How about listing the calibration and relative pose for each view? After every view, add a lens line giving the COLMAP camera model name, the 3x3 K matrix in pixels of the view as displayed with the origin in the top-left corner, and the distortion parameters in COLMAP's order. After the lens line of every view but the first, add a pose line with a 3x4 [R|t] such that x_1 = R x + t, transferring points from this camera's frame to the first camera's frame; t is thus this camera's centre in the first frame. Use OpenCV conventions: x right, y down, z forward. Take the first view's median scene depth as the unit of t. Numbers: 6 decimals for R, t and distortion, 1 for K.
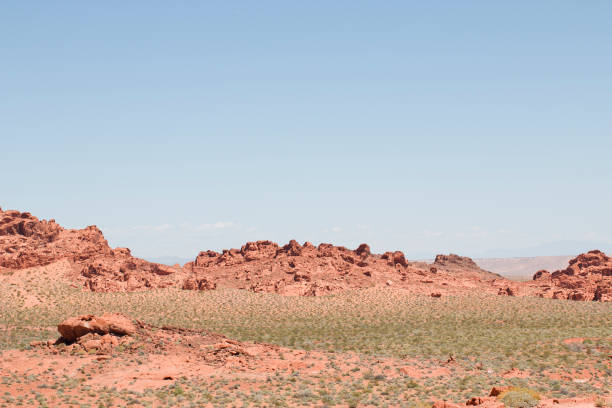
lens RADIAL K [[3106.5, 0, 306.0], [0, 3106.5, 204.0], [0, 0, 1]] dist [-0.136806, 0.000000]
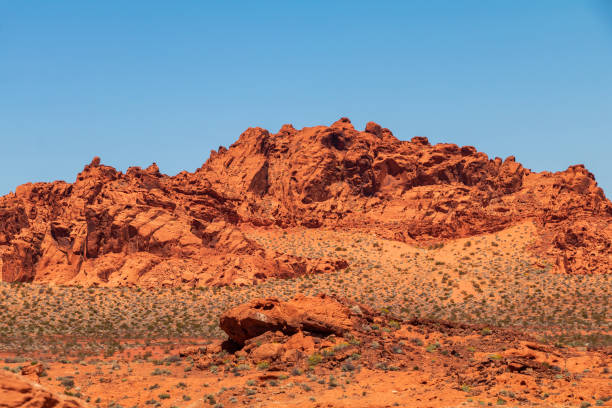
lens RADIAL K [[3106.5, 0, 306.0], [0, 3106.5, 204.2], [0, 0, 1]] dist [-0.136806, 0.000000]
pose [[0.888576, -0.026394, -0.457970, 0.161847], [0.018938, 0.999603, -0.020864, 0.026370], [0.458339, 0.009867, 0.888723, 0.442098]]
